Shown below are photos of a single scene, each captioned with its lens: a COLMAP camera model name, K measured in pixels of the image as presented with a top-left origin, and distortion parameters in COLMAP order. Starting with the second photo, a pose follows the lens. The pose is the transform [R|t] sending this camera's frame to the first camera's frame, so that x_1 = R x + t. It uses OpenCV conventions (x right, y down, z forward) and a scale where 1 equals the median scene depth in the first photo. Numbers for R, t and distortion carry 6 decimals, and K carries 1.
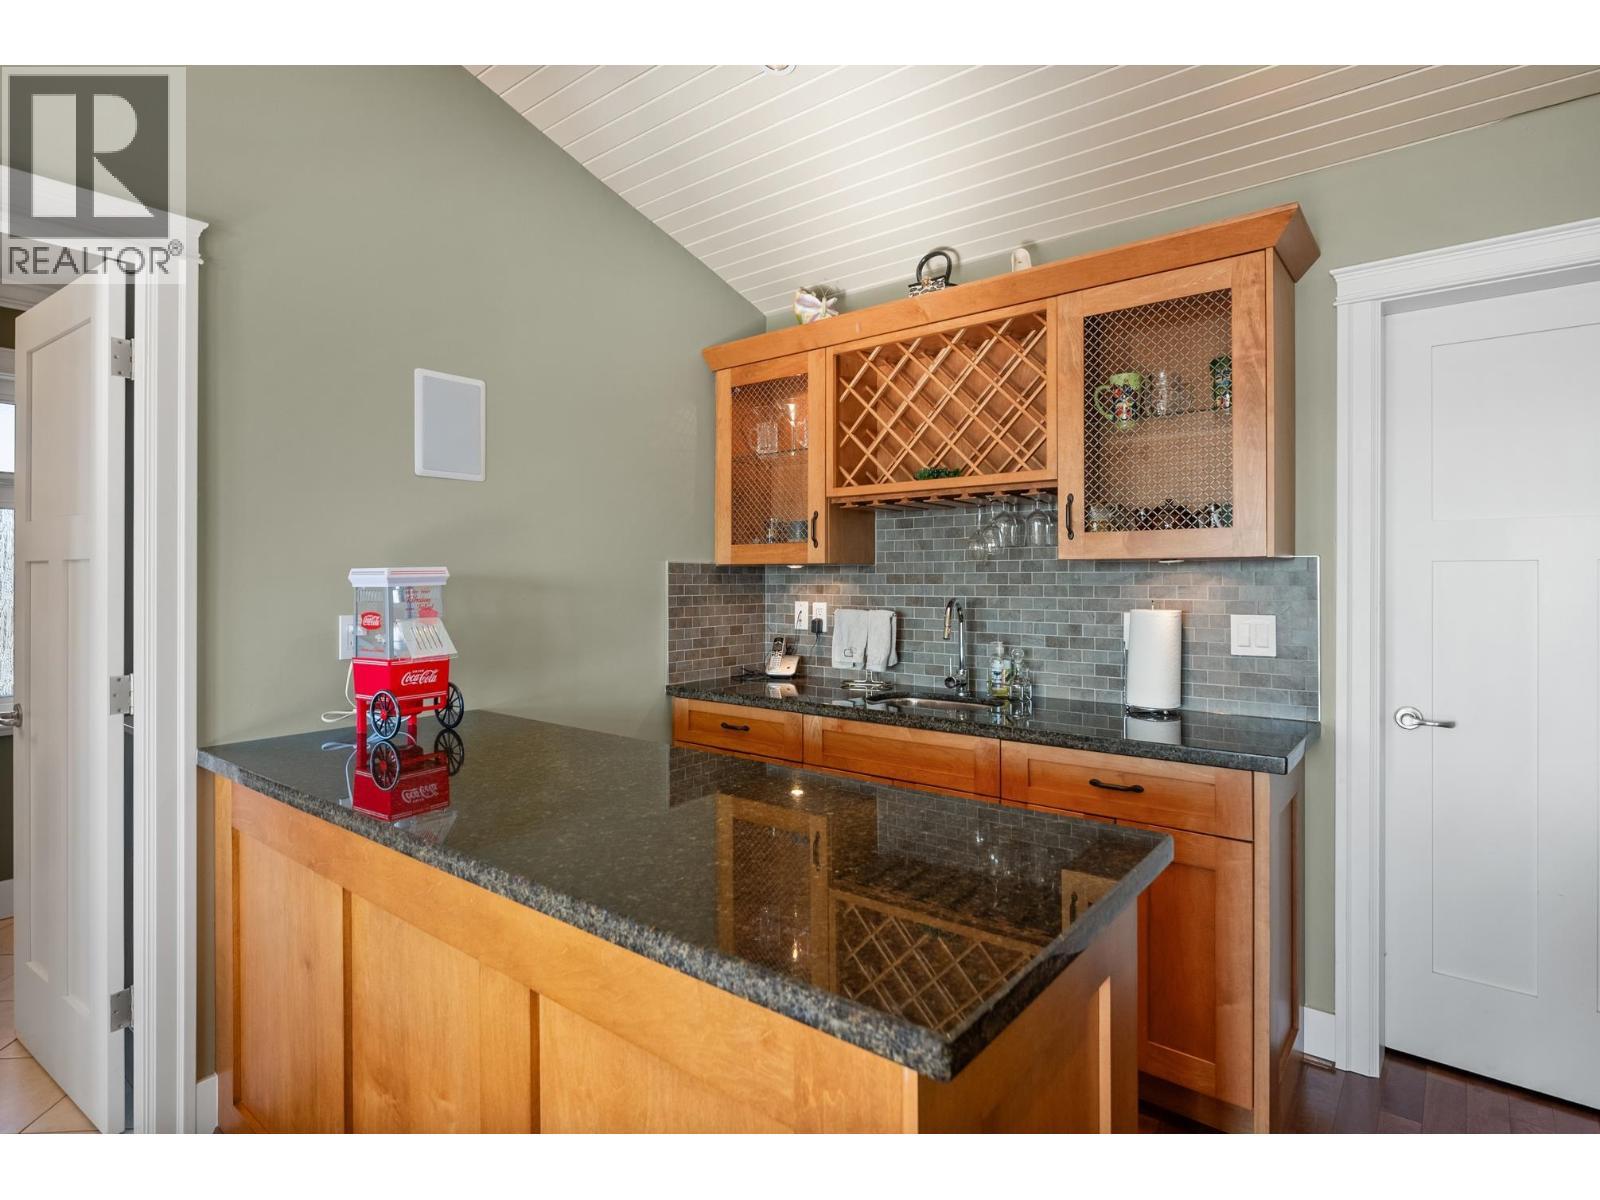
lens RADIAL K [[924.9, 0, 799.1], [0, 924.9, 586.7], [0, 0, 1]] dist [0.001330, -0.000186]
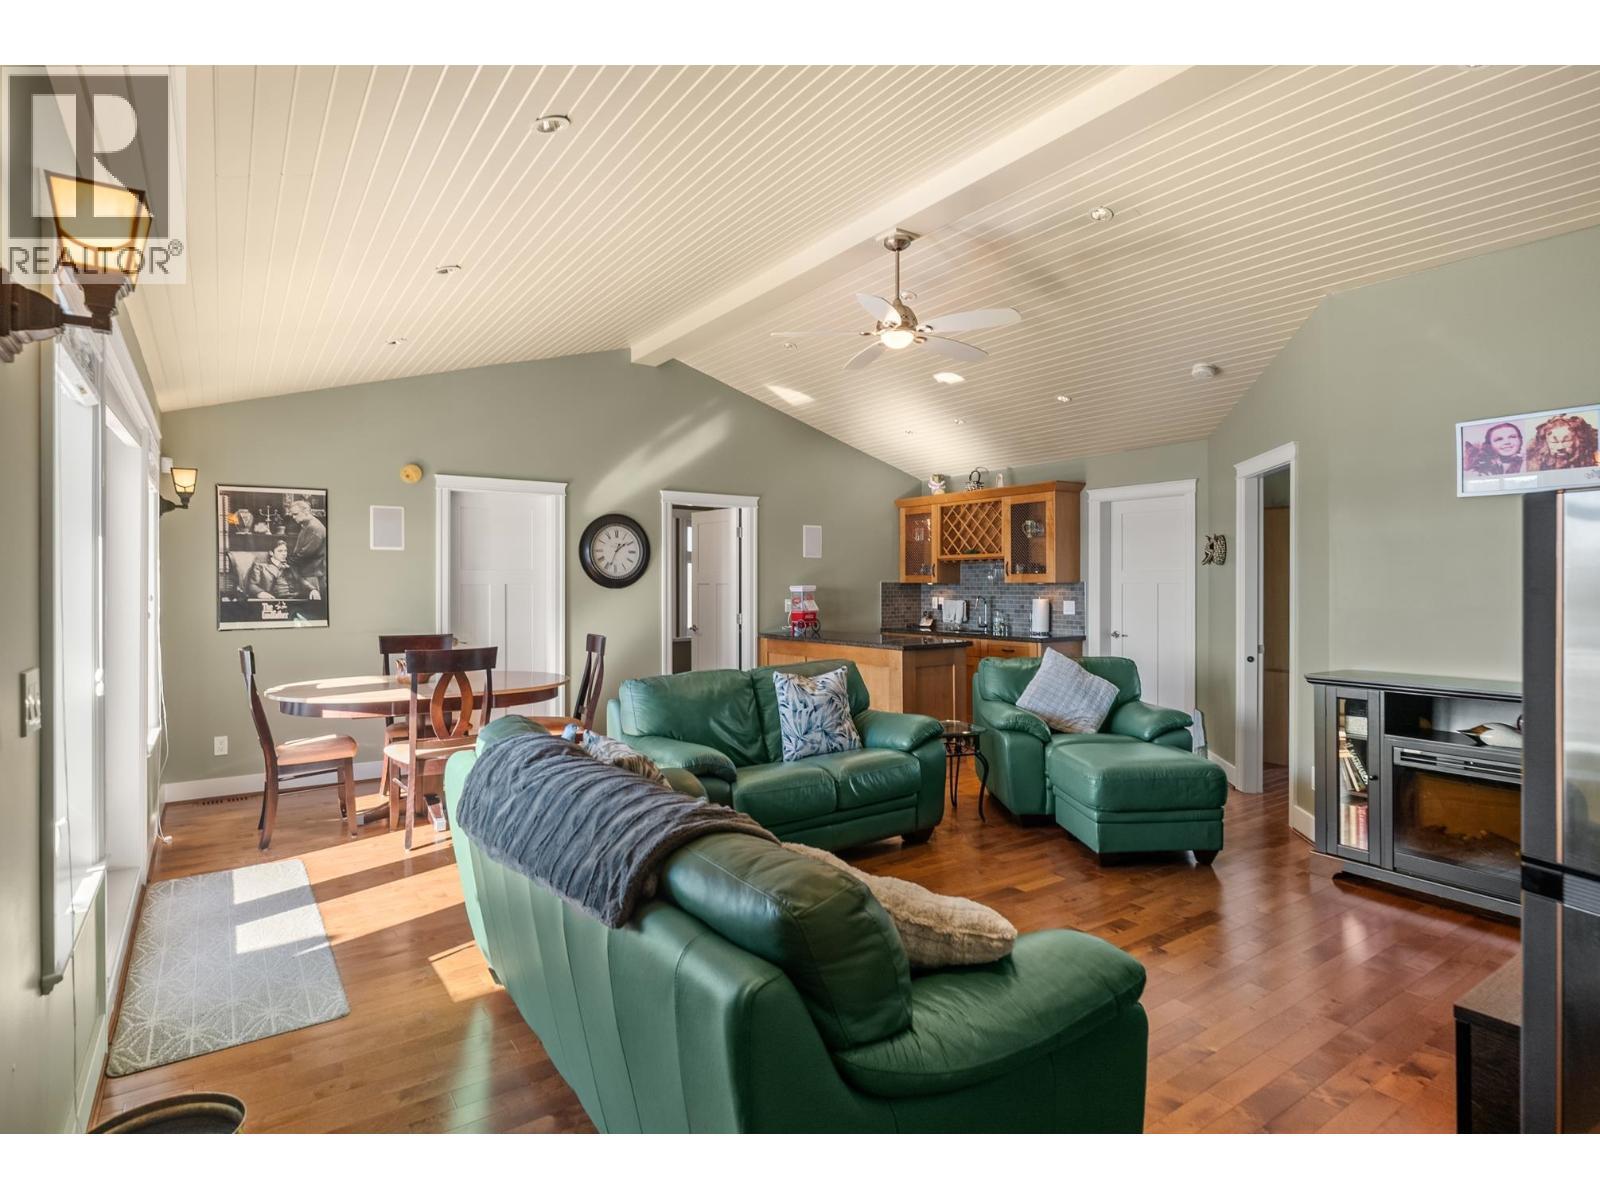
lens RADIAL K [[924.9, 0, 799.1], [0, 924.9, 586.7], [0, 0, 1]] dist [0.001330, -0.000186]
pose [[0.968090, 0.000393, -0.250604, 0.311632], [-0.001009, 0.999997, -0.002328, -0.007065], [0.250602, 0.002506, 0.968087, -1.715897]]
